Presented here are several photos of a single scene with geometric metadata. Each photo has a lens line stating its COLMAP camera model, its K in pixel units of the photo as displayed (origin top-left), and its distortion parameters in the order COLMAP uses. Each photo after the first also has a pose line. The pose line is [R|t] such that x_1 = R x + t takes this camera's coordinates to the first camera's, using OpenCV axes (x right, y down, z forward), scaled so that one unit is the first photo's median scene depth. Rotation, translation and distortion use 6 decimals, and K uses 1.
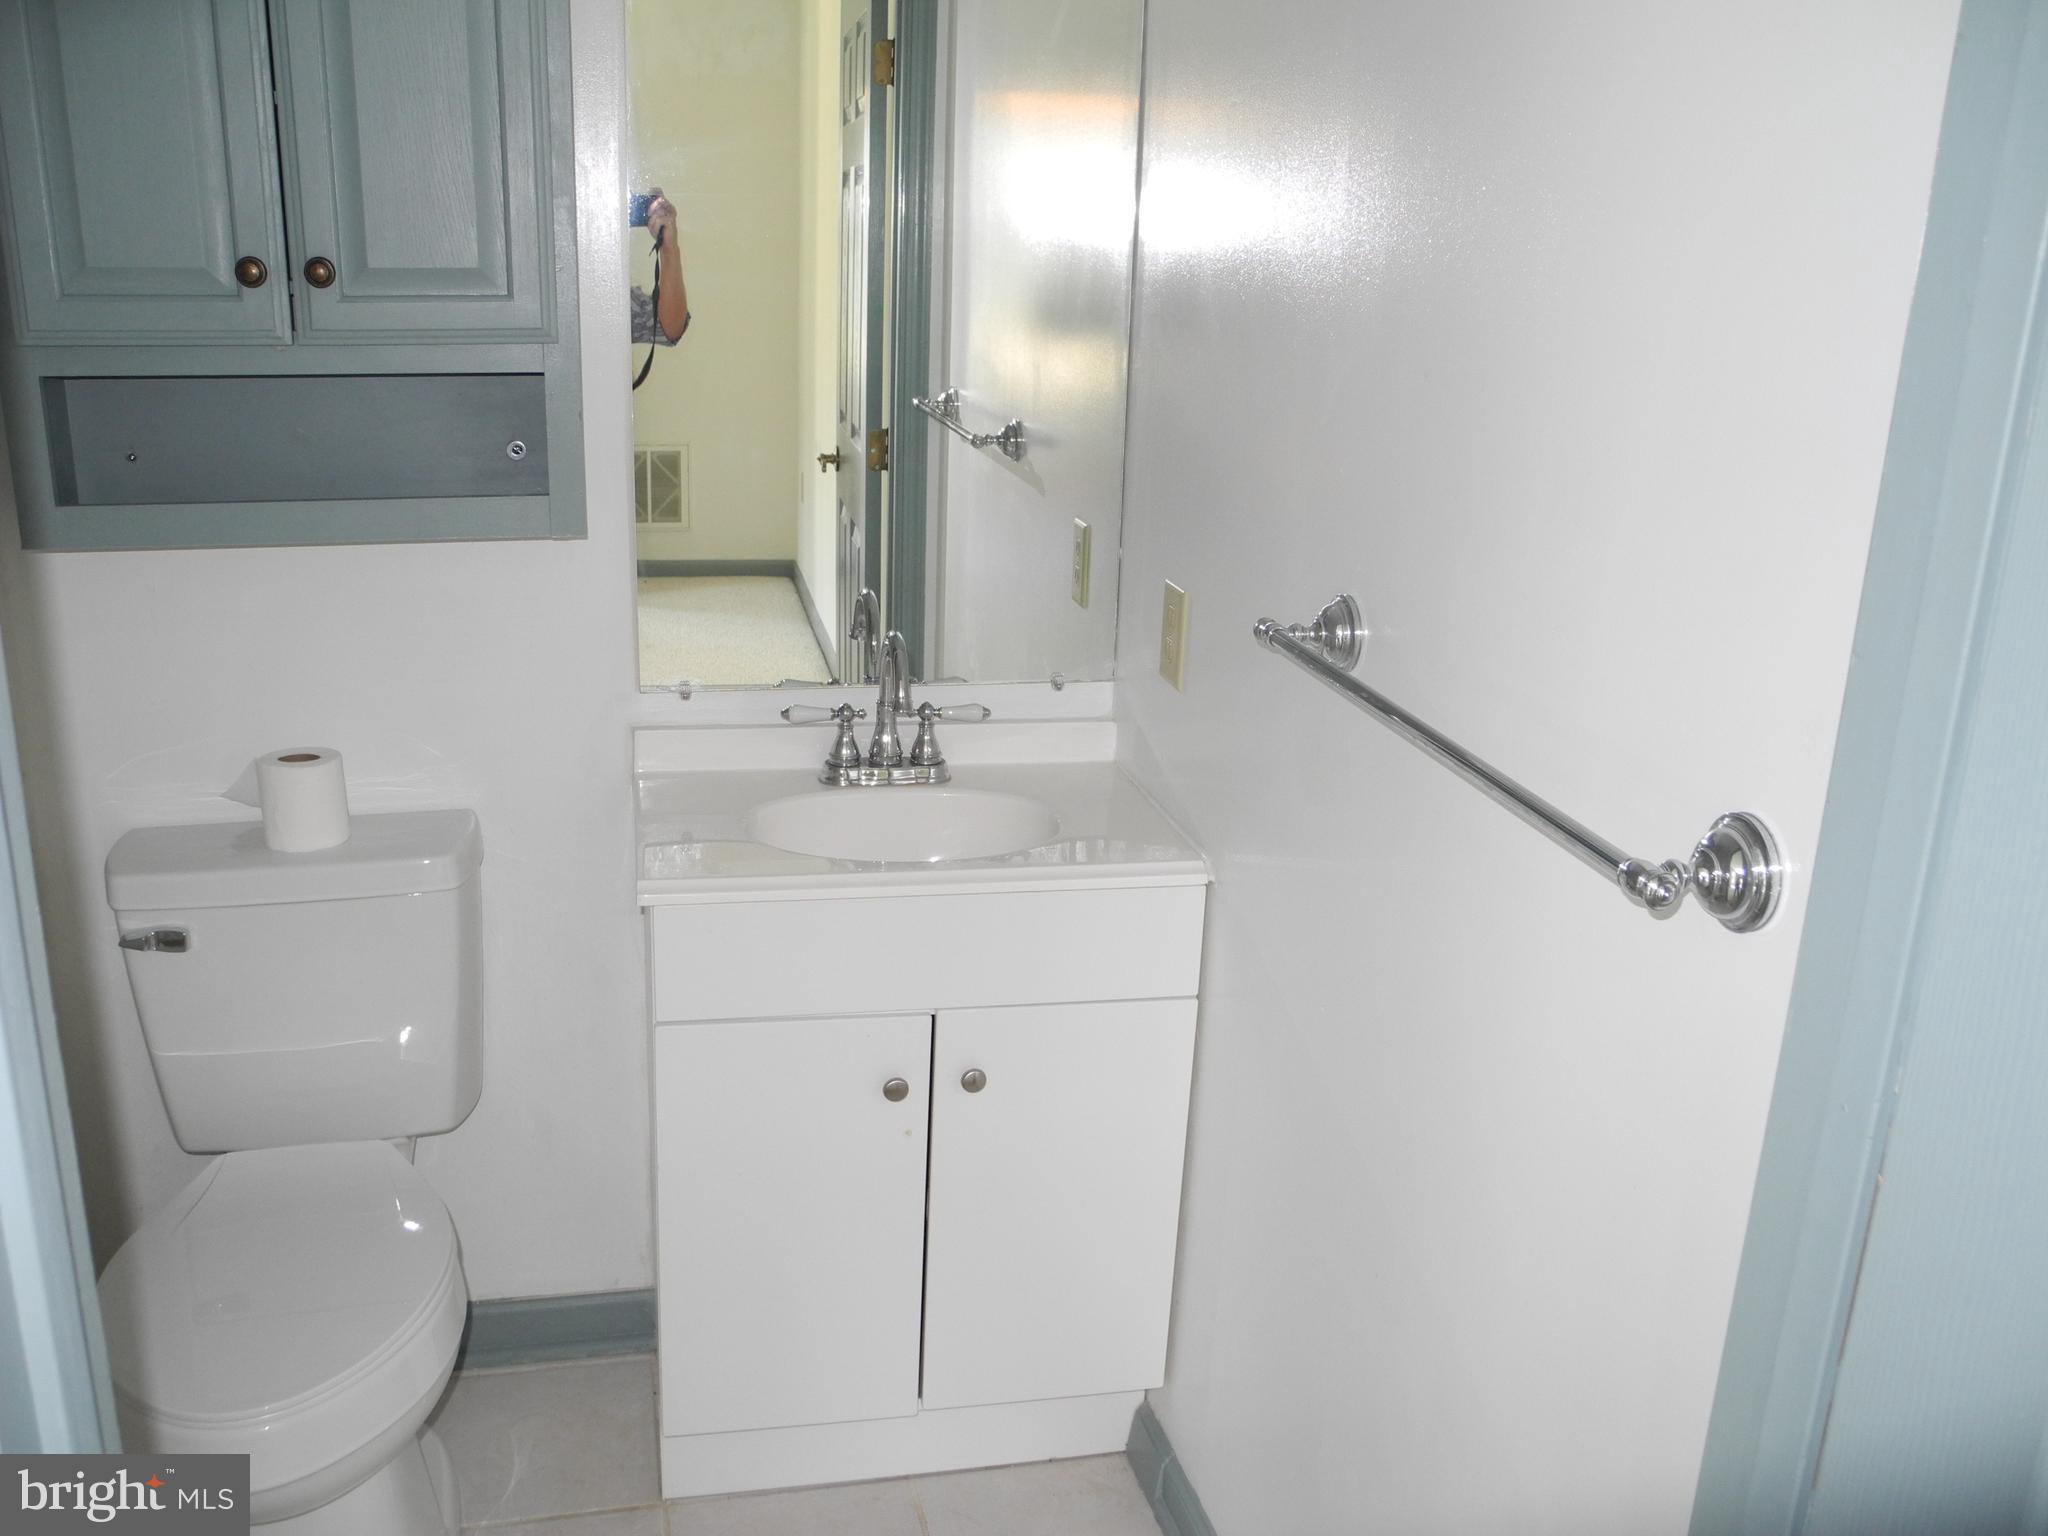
lens RADIAL K [[1780.7, 0, 1024.0], [0, 1780.7, 768.0], [0, 0, 1]] dist [-0.127349, 0.131436]
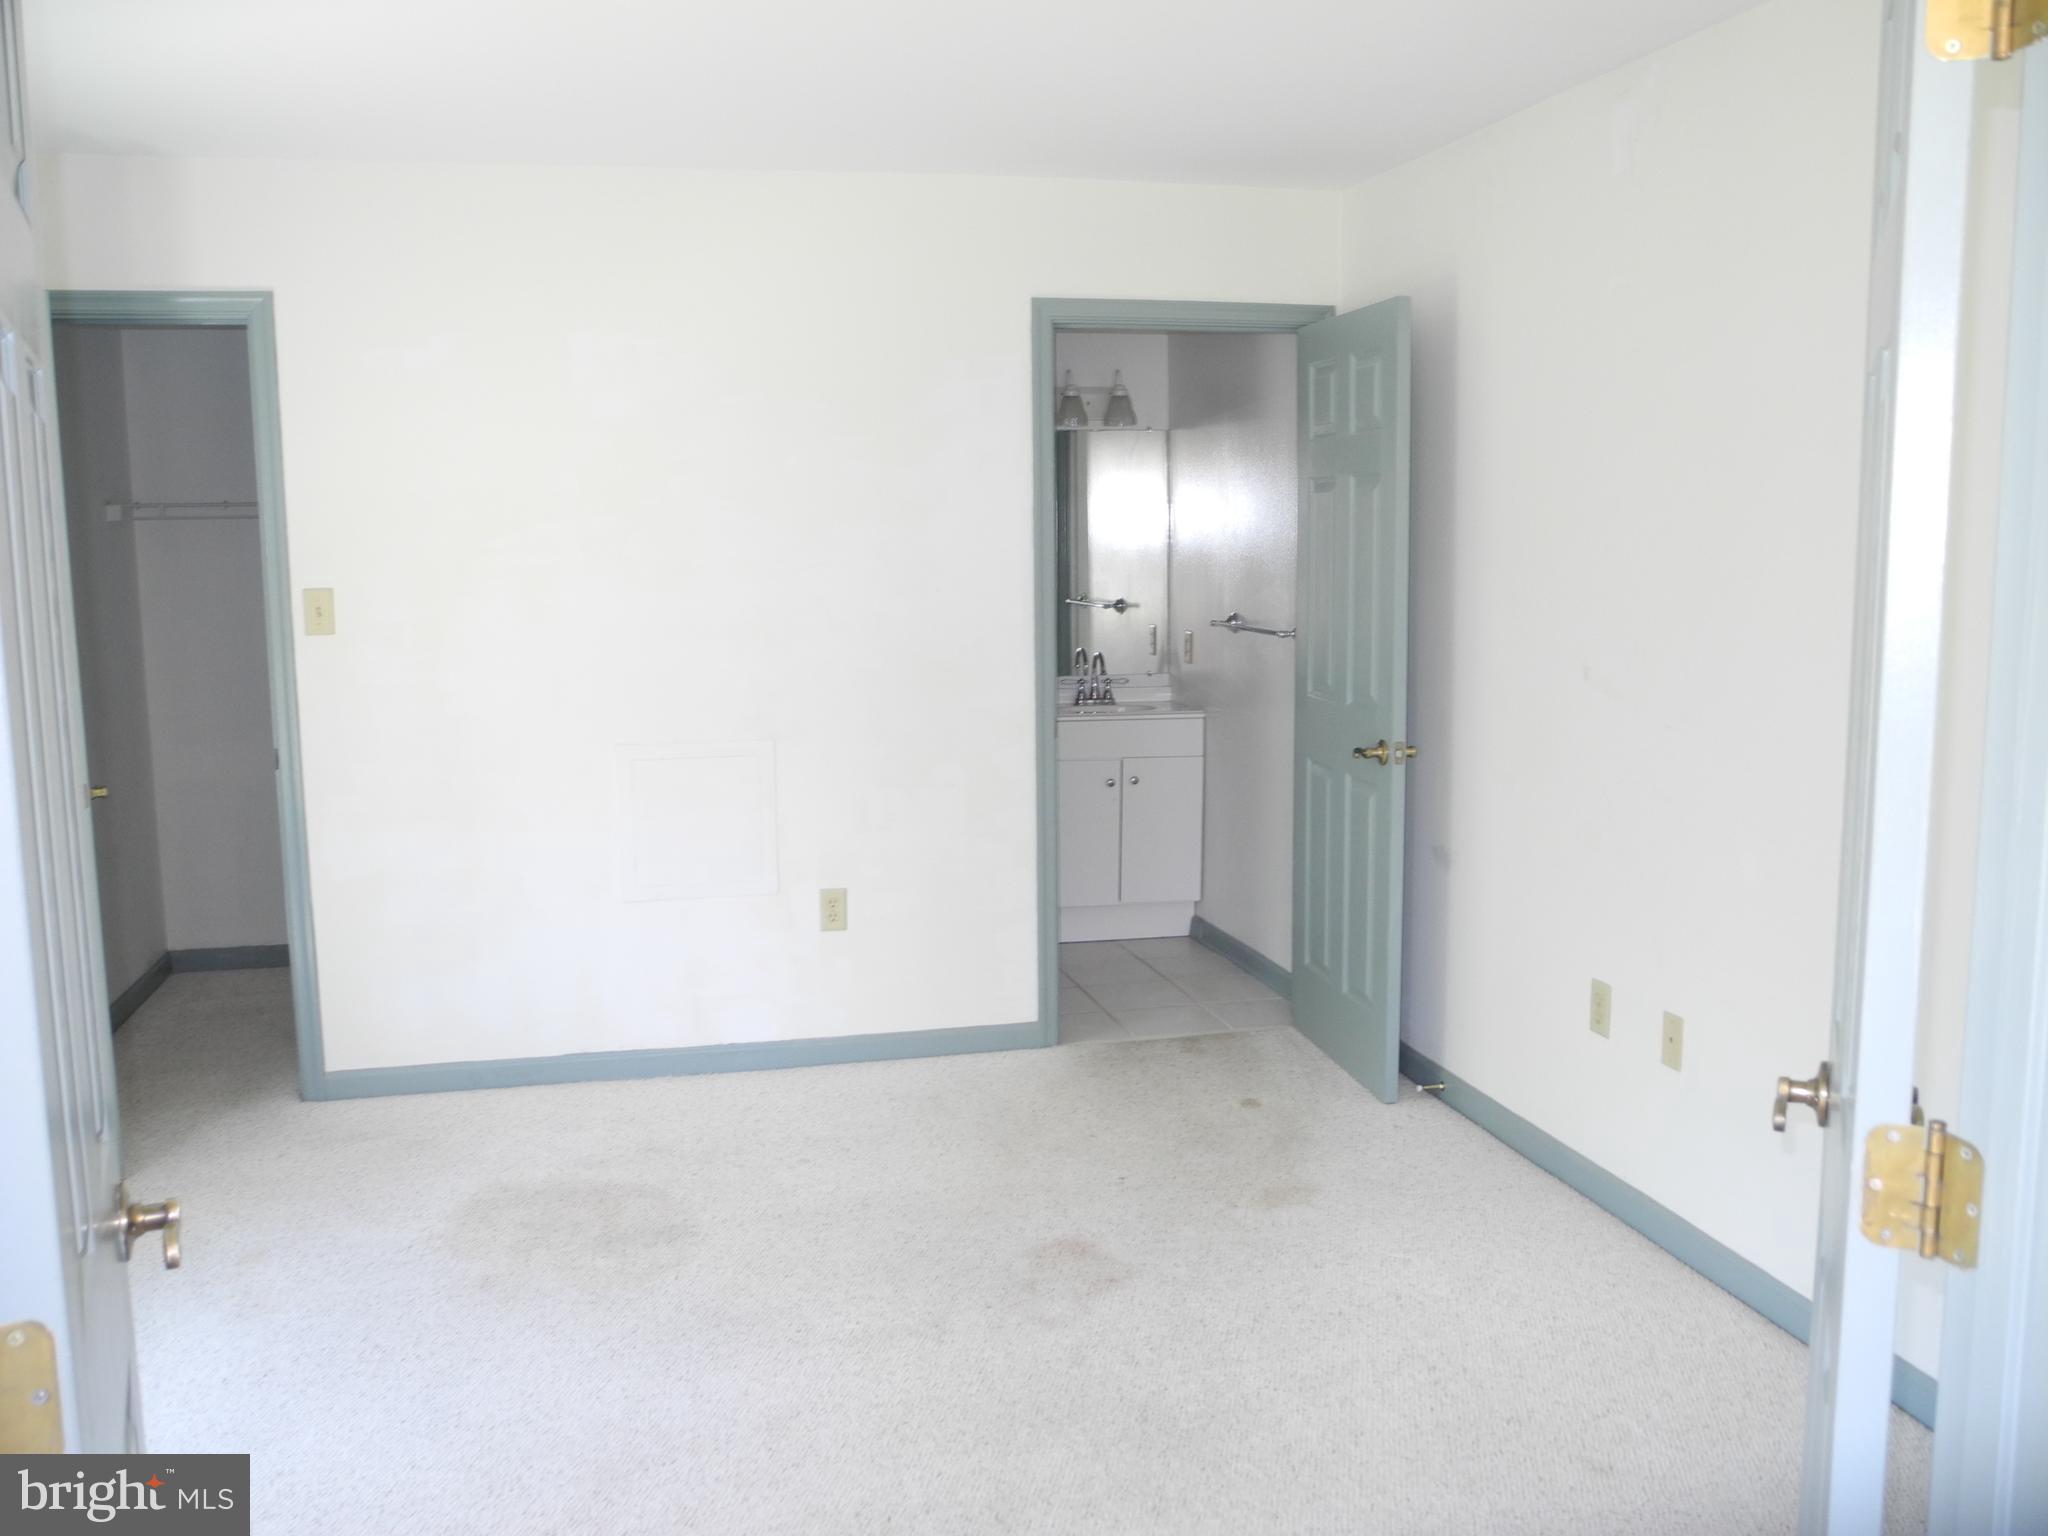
lens RADIAL K [[1780.7, 0, 1024.0], [0, 1780.7, 768.0], [0, 0, 1]] dist [-0.127349, 0.131436]
pose [[0.996512, -0.077276, -0.031489, -0.108562], [0.070821, 0.982792, -0.170598, 0.599982], [0.044130, 0.167773, 0.984837, -1.882756]]
